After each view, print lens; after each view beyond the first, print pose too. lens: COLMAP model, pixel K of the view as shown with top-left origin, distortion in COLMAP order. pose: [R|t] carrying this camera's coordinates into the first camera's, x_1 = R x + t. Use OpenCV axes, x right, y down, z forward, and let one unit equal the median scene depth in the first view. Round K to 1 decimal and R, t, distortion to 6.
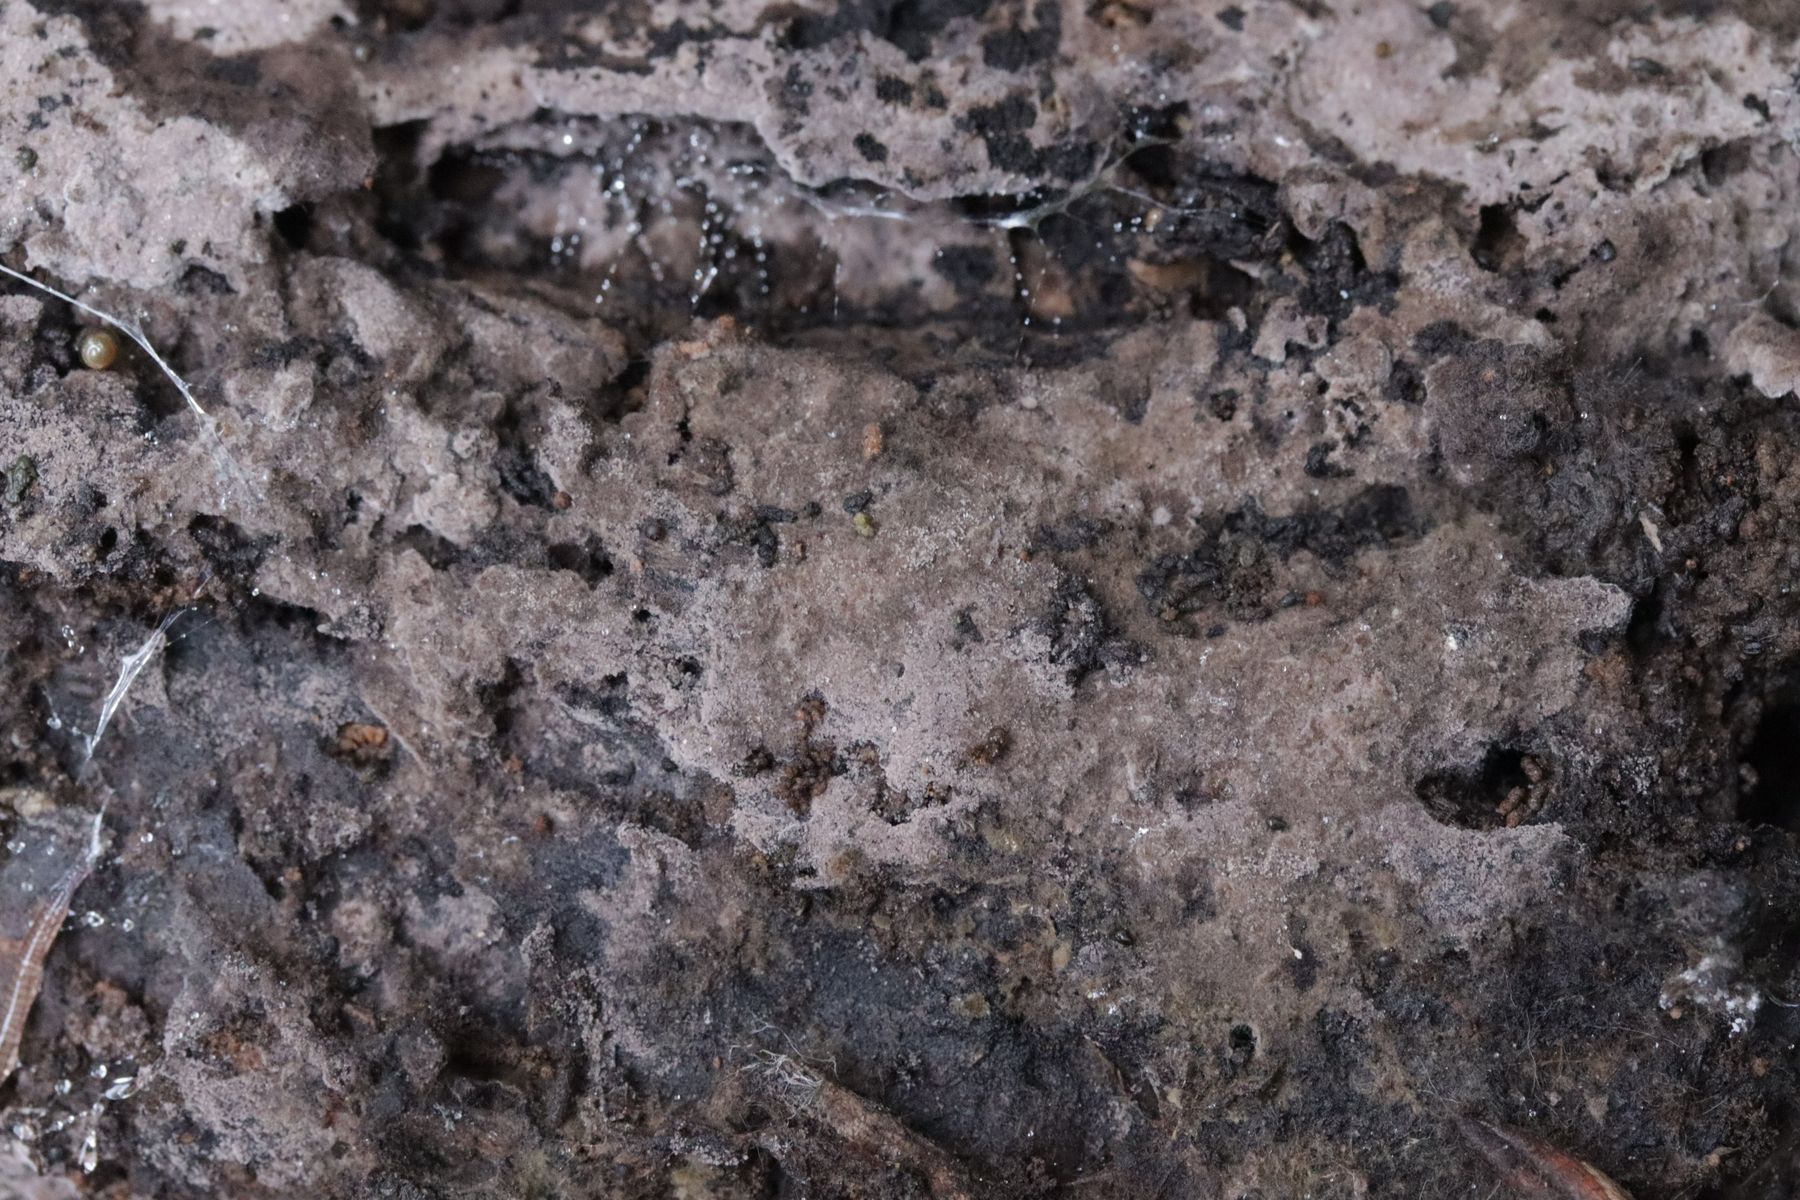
lens RADIAL K [[7698.1, 0, 900.0], [0, 7698.1, 600.0], [0, 0, 1]] dist [0.095853, -3.244632]
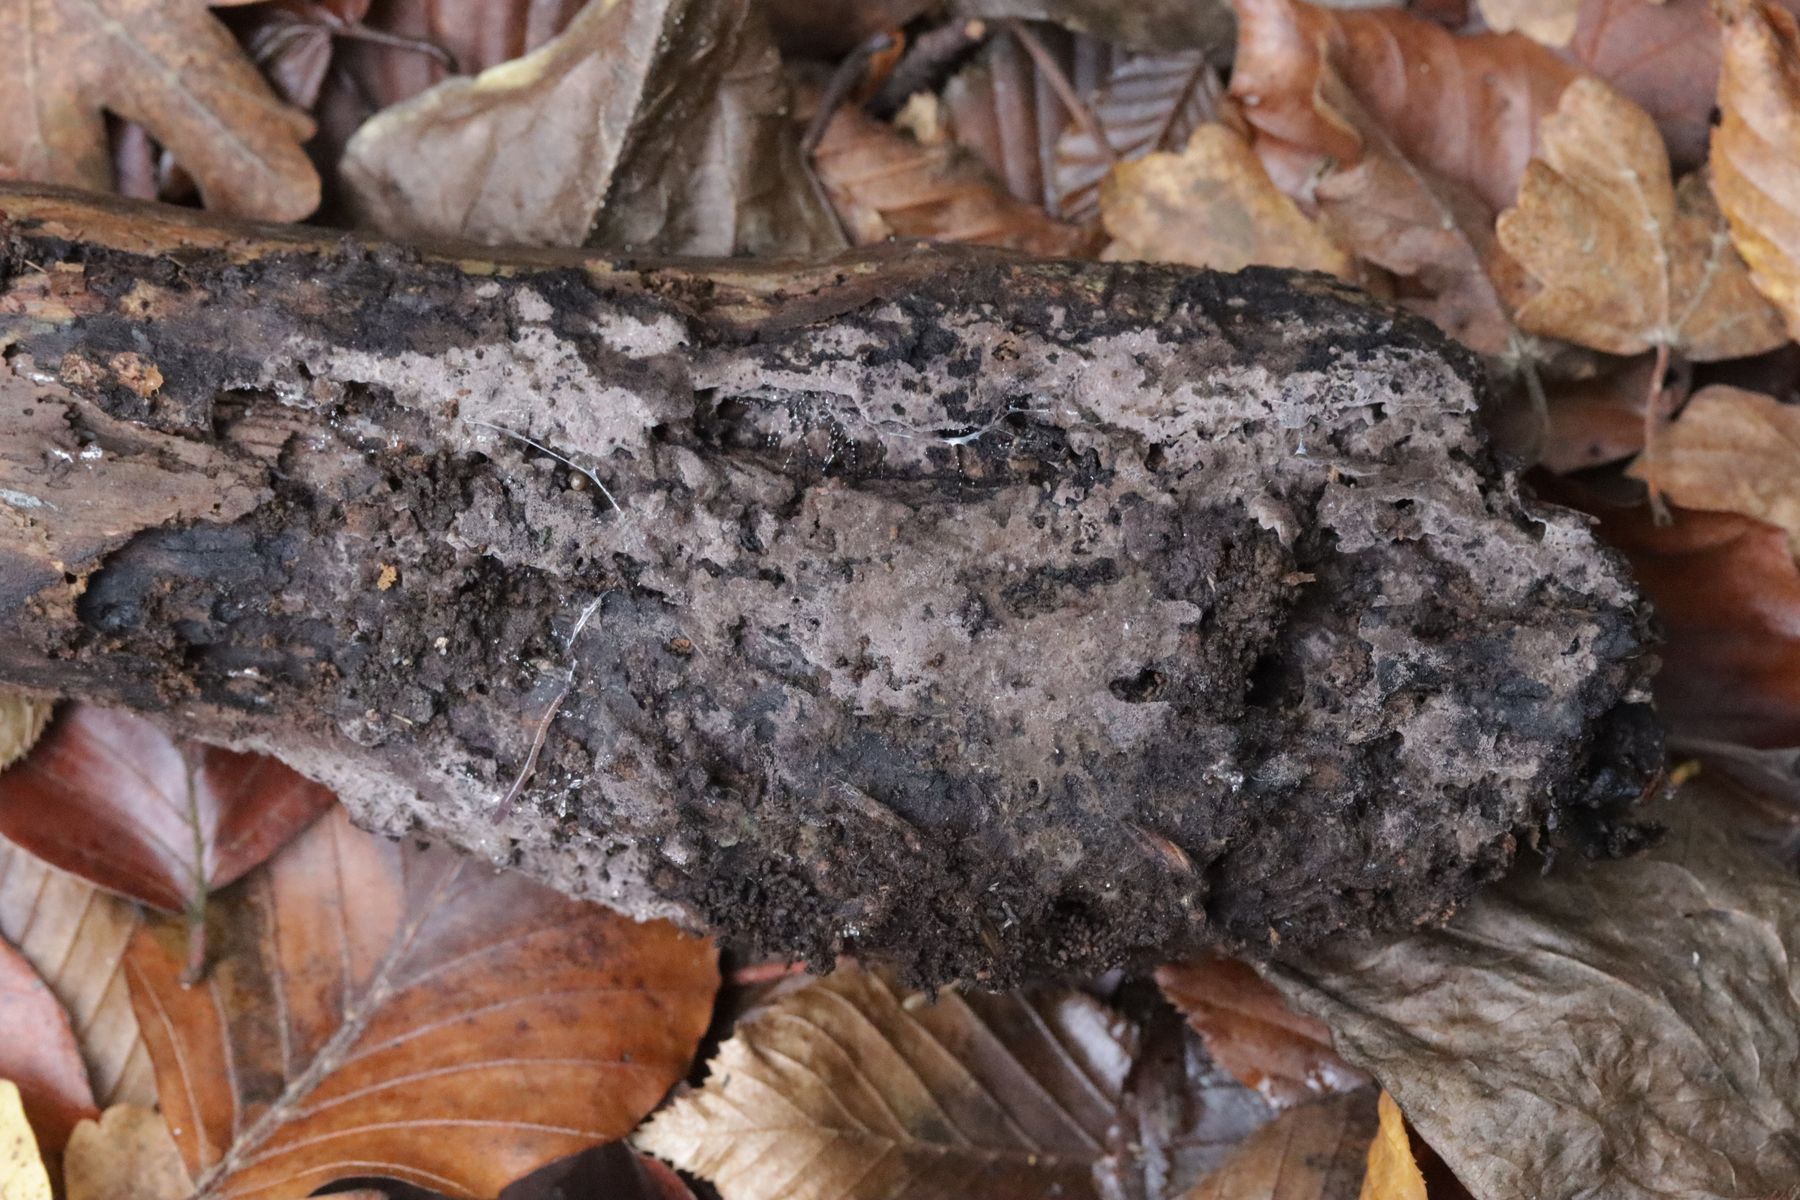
lens RADIAL K [[7698.1, 0, 900.0], [0, 7698.1, 600.0], [0, 0, 1]] dist [0.095853, -3.244632]
pose [[0.997958, 0.041341, -0.048698, 0.117579], [-0.037983, 0.996964, 0.067966, -0.164475], [0.051360, -0.065977, 0.996498, -1.422208]]
